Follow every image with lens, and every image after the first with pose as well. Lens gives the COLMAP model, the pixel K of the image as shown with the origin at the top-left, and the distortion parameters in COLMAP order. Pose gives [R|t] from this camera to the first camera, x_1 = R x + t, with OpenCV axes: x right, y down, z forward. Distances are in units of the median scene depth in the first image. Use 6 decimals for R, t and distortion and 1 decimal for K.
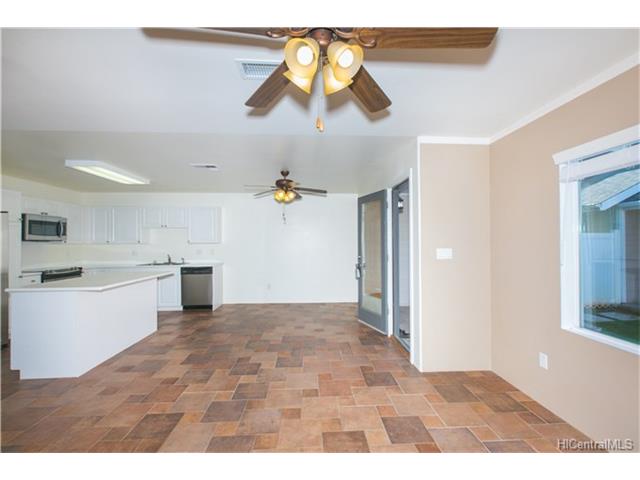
lens RADIAL K [[290.1, 0, 321.1], [0, 290.1, 240.3], [0, 0, 1]] dist [0.001175, -0.000243]
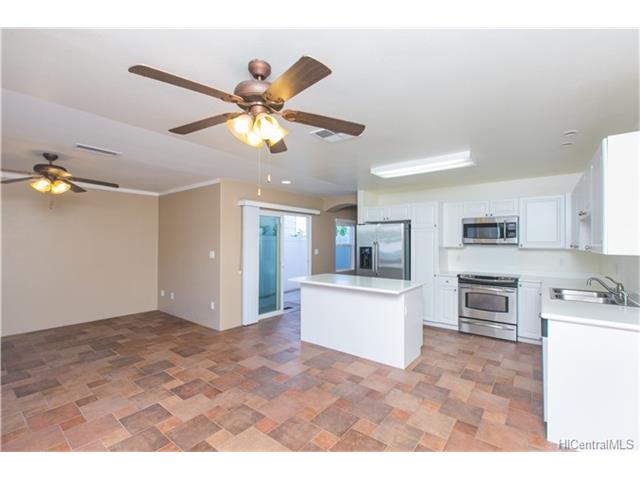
lens RADIAL K [[283.8, 0, 321.8], [0, 283.8, 241.6], [0, 0, 1]] dist [0.000973, 0.000158]
pose [[-0.649789, 0.003192, -0.760108, 0.106681], [0.004018, 0.999992, 0.000764, -0.010003], [0.760104, -0.002557, -0.649797, 1.350695]]
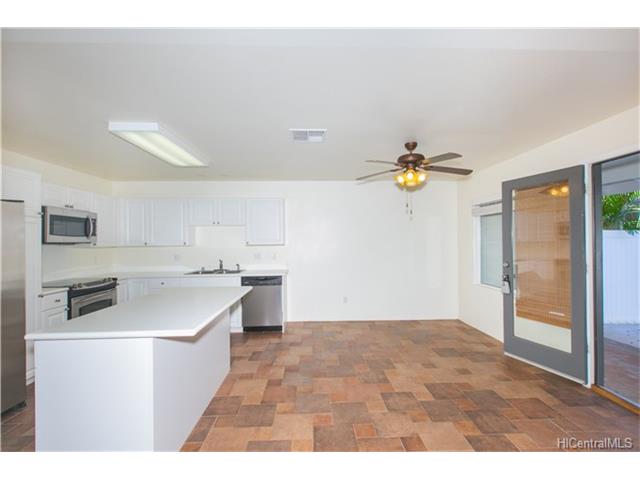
lens RADIAL K [[293.6, 0, 320.0], [0, 293.6, 240.0], [0, 0, 1]] dist [0.000158, 0.000106]
pose [[0.999852, -0.002937, -0.016923, -0.345243], [0.003005, 0.999988, 0.003952, -0.008813], [0.016912, -0.004002, 0.999849, 0.300259]]
